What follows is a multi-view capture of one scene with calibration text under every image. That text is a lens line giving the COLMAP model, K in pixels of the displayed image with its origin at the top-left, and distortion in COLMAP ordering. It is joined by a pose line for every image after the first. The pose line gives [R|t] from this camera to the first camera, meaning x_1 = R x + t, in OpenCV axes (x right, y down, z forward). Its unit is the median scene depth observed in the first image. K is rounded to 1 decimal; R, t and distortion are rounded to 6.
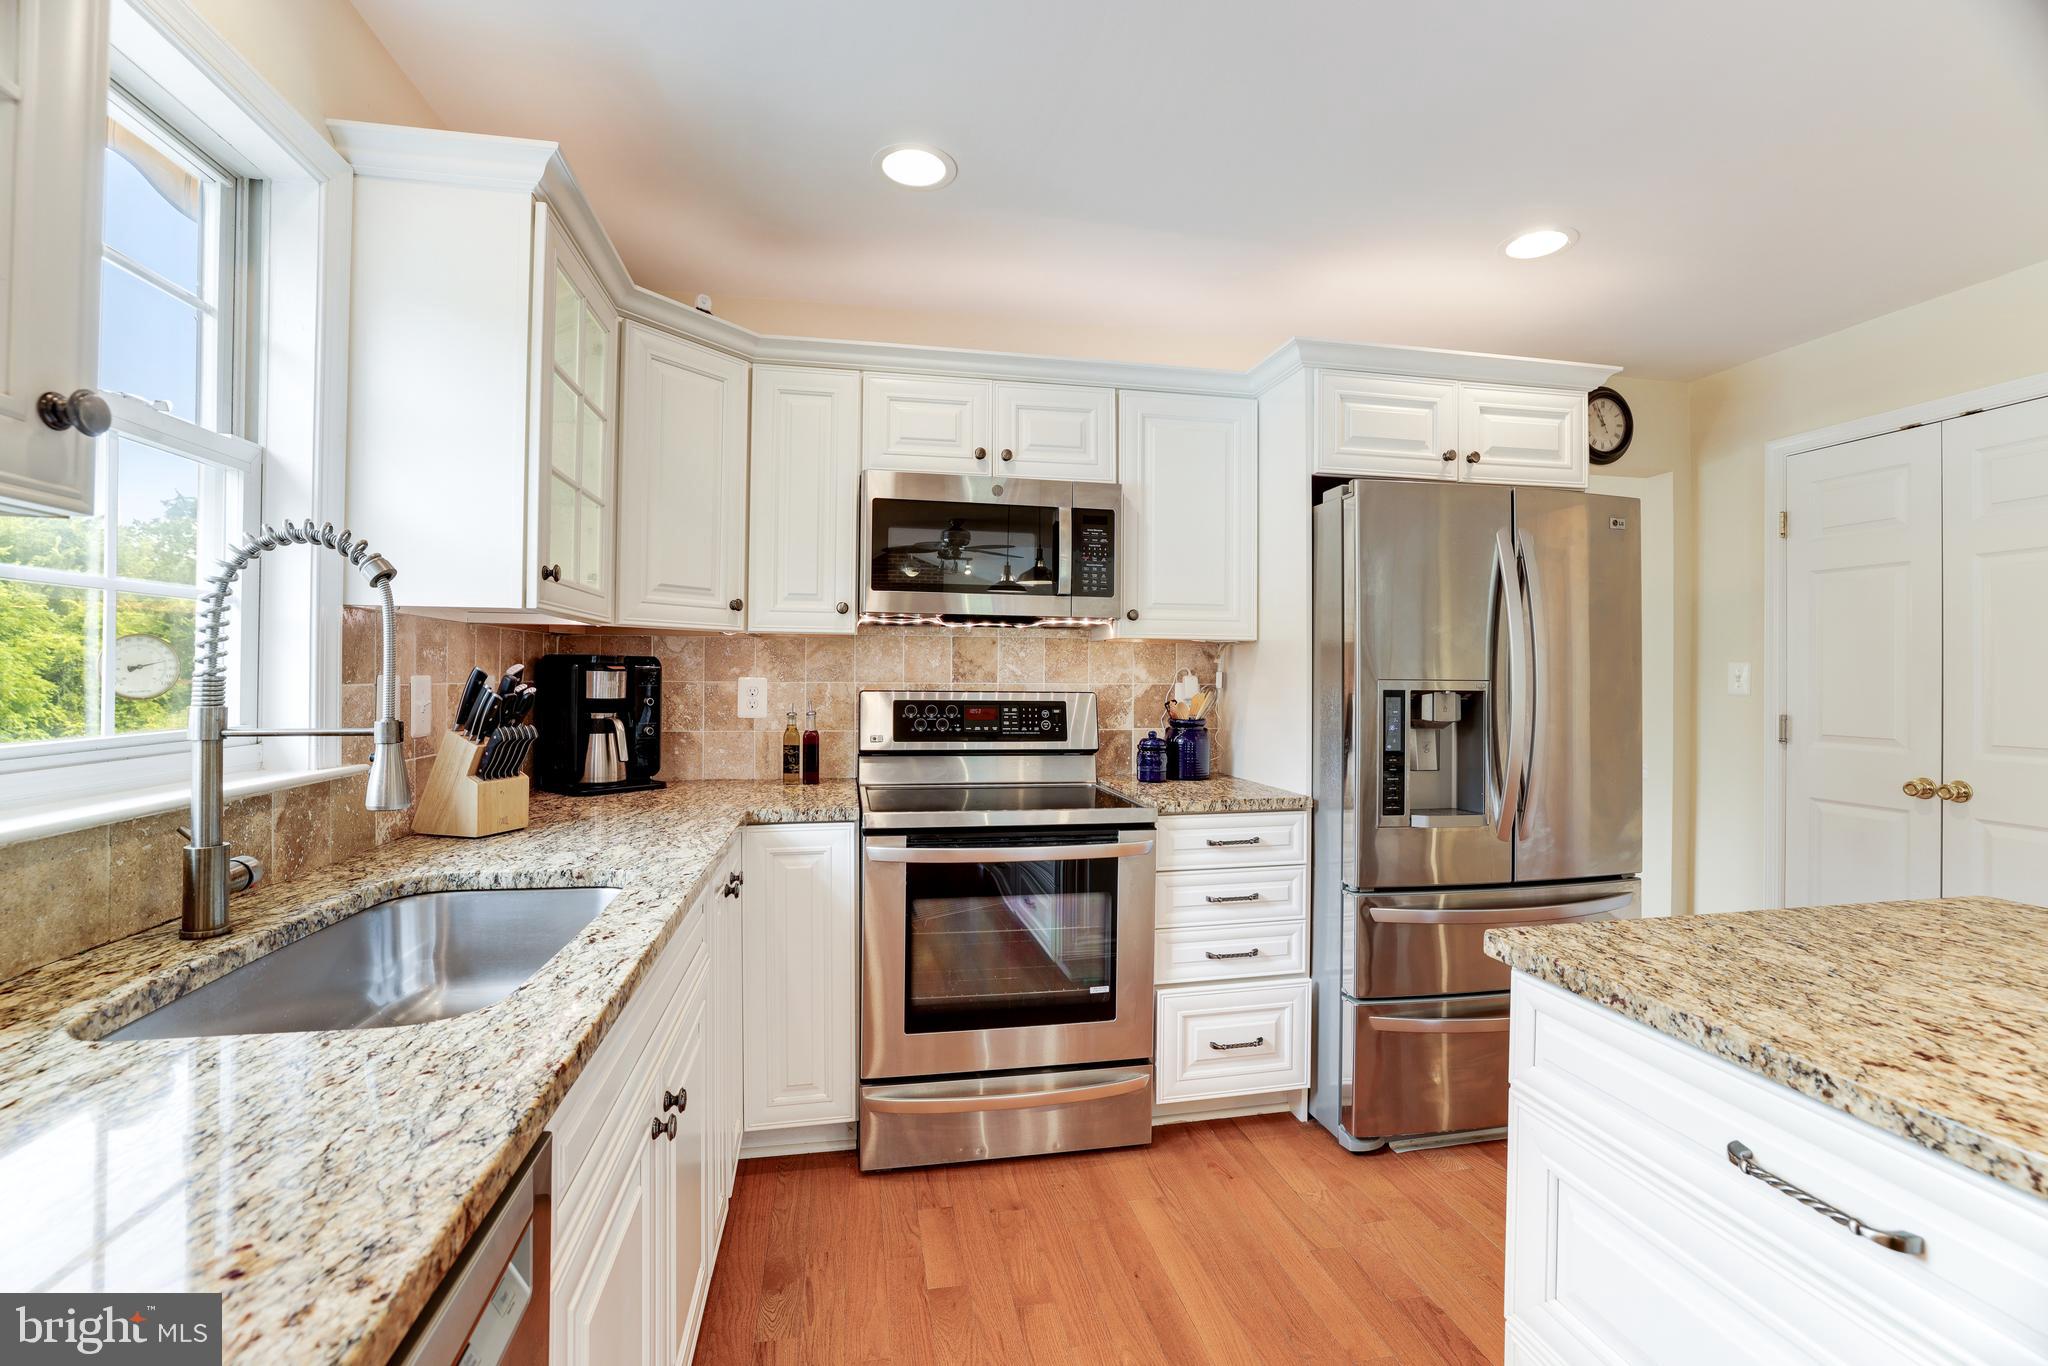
lens RADIAL K [[890.5, 0, 1019.9], [0, 890.5, 674.7], [0, 0, 1]] dist [-0.039157, 0.007953]
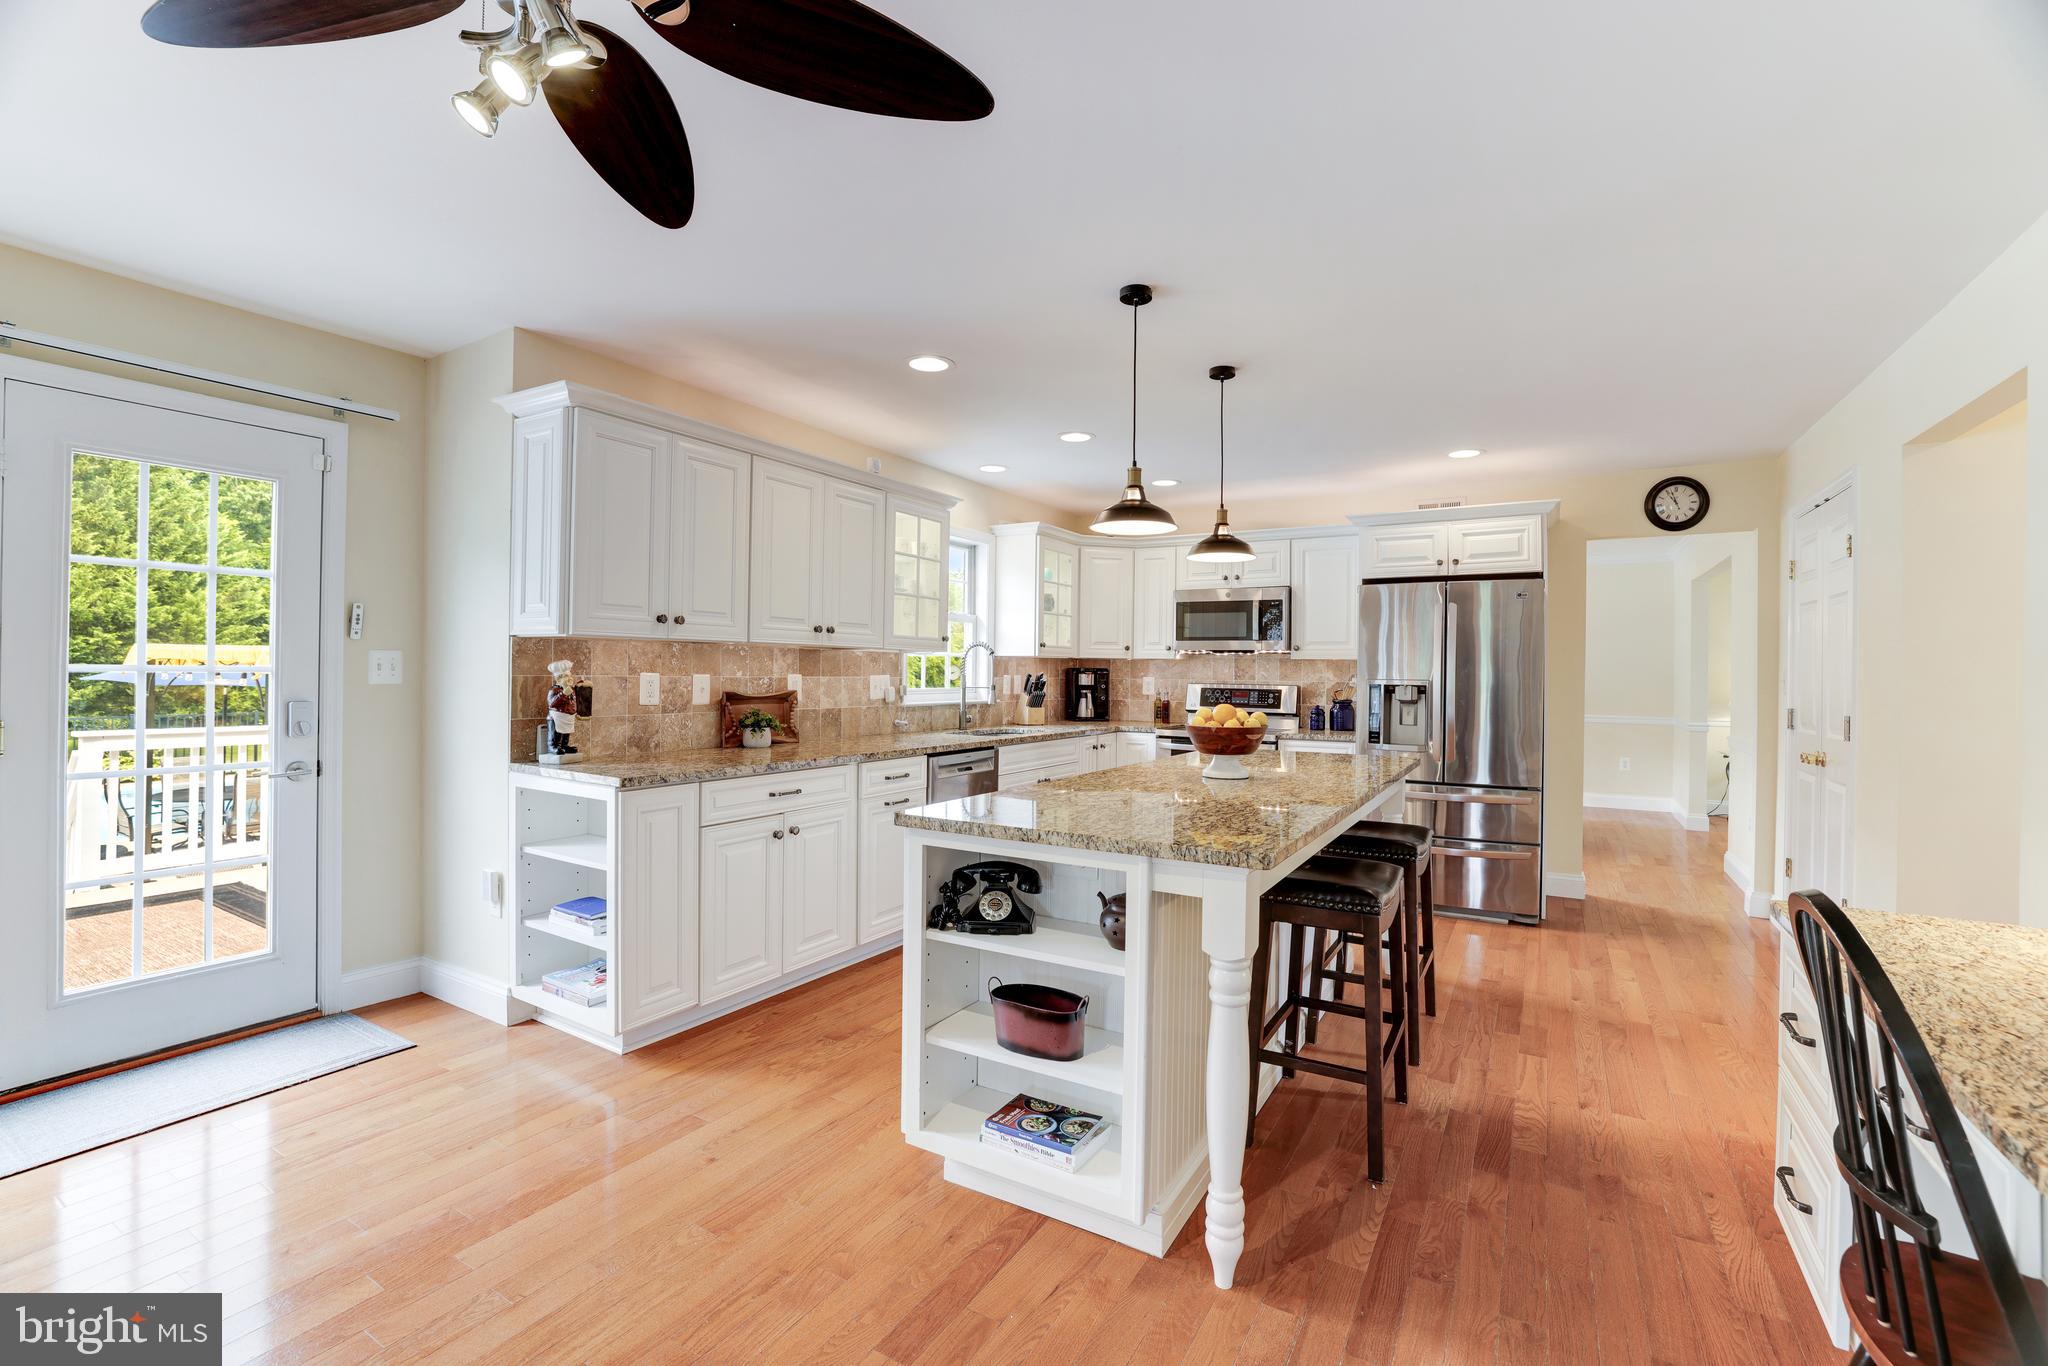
lens RADIAL K [[890.5, 0, 1002.0], [0, 890.5, 675.4], [0, 0, 1]] dist [-0.039157, 0.007953]
pose [[0.735760, 0.003213, -0.677235, 1.073158], [-0.004921, 0.999988, -0.000602, 0.001924], [0.677225, 0.003775, 0.735767, -1.043309]]
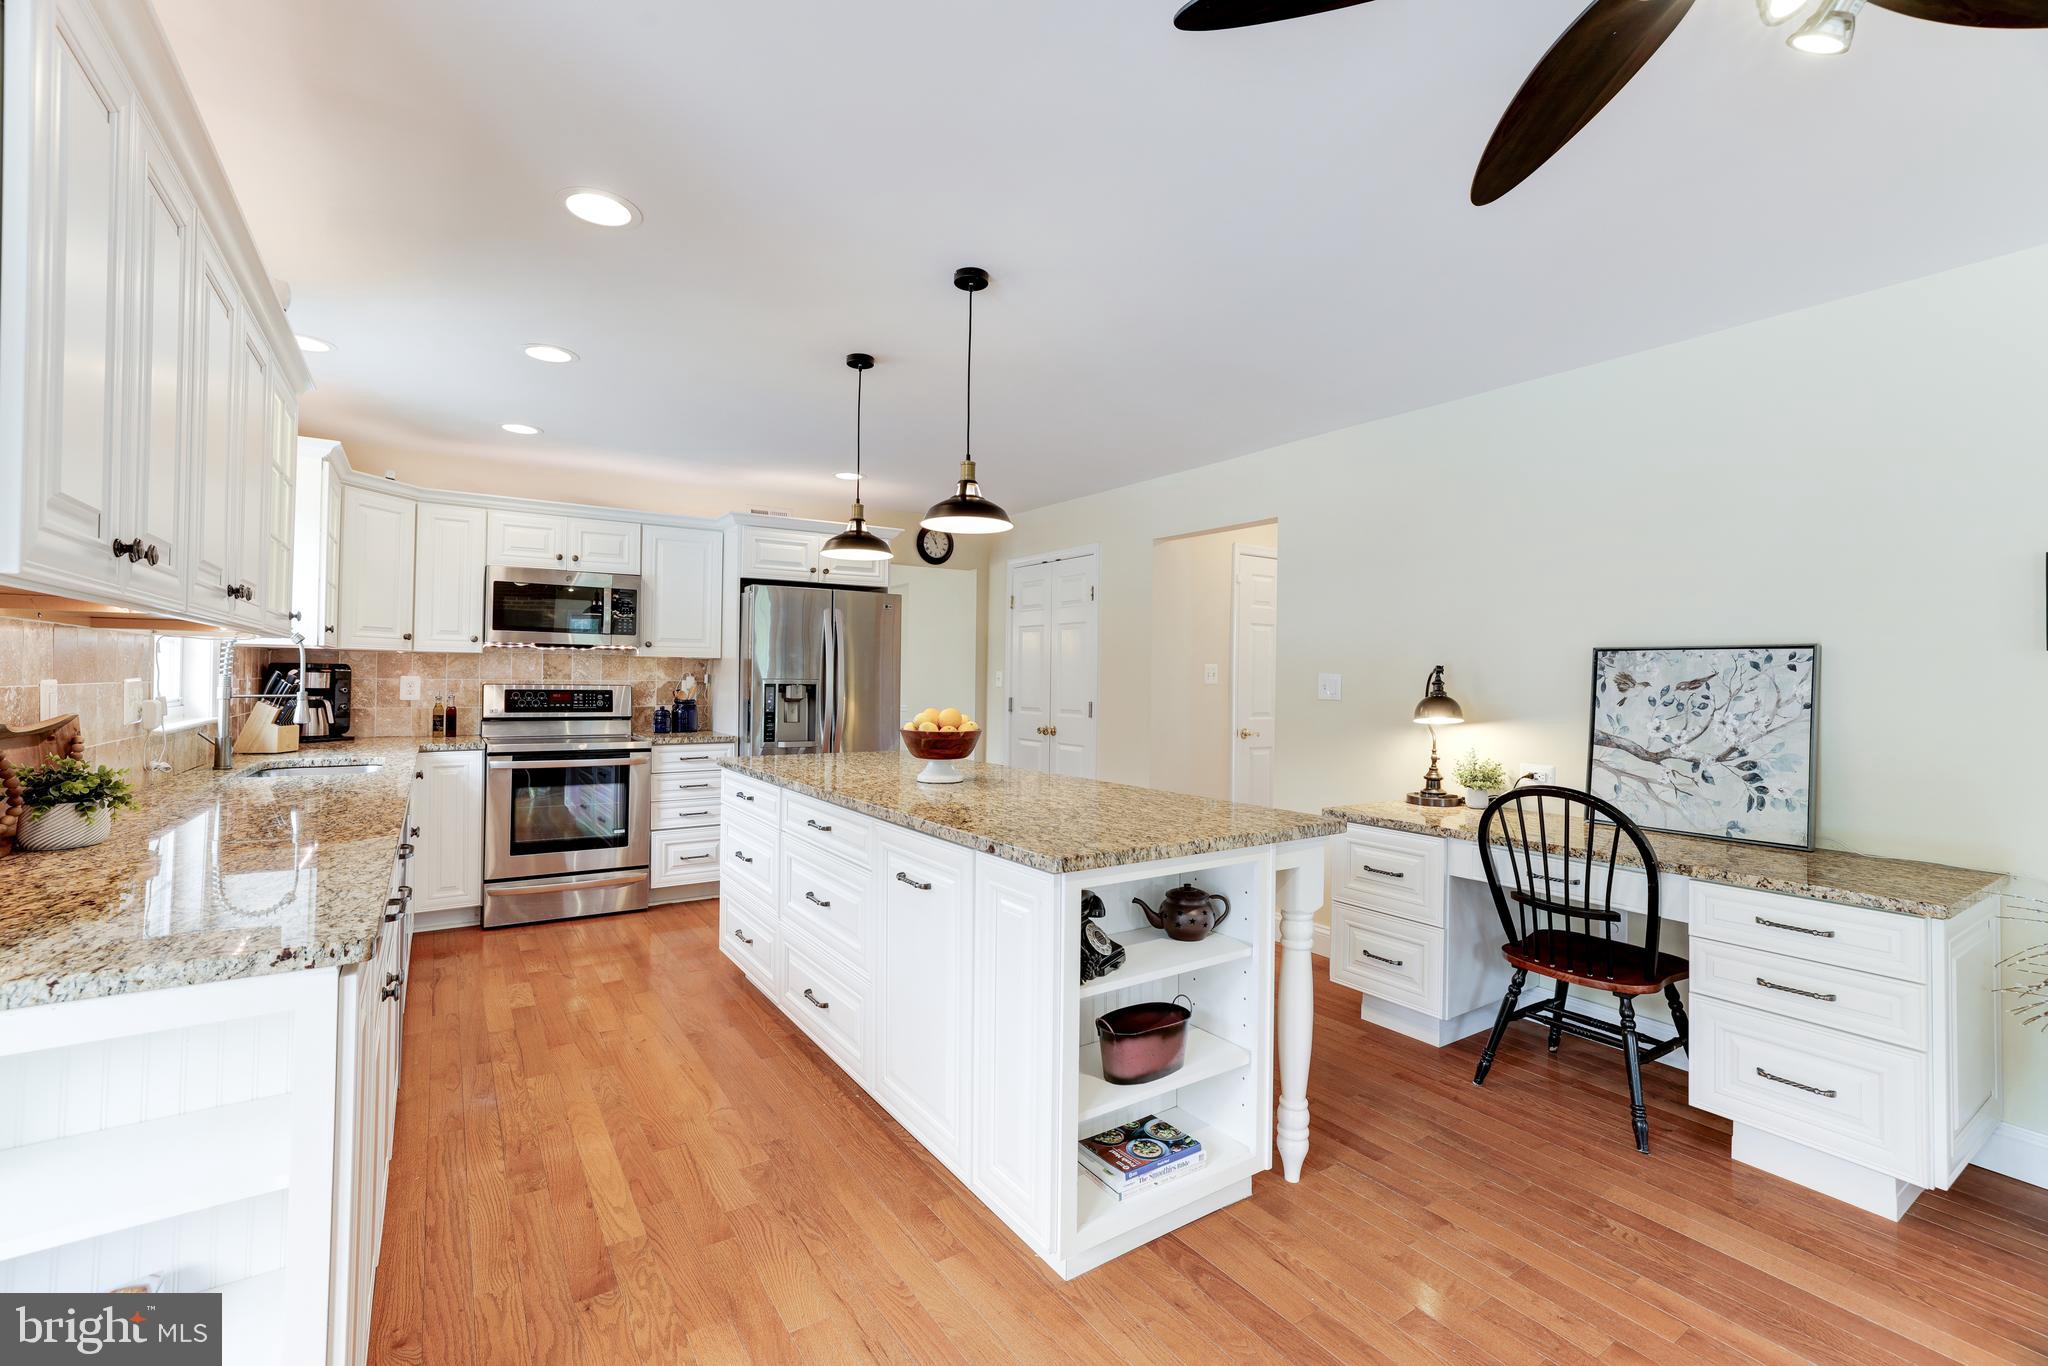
lens RADIAL K [[890.5, 0, 1043.5], [0, 890.5, 668.1], [0, 0, 1]] dist [-0.039157, 0.007953]
pose [[0.916866, 0.008147, 0.399111, 0.153446], [-0.005491, 0.999955, -0.007796, -0.006681], [-0.399156, 0.004957, 0.916870, -1.105250]]
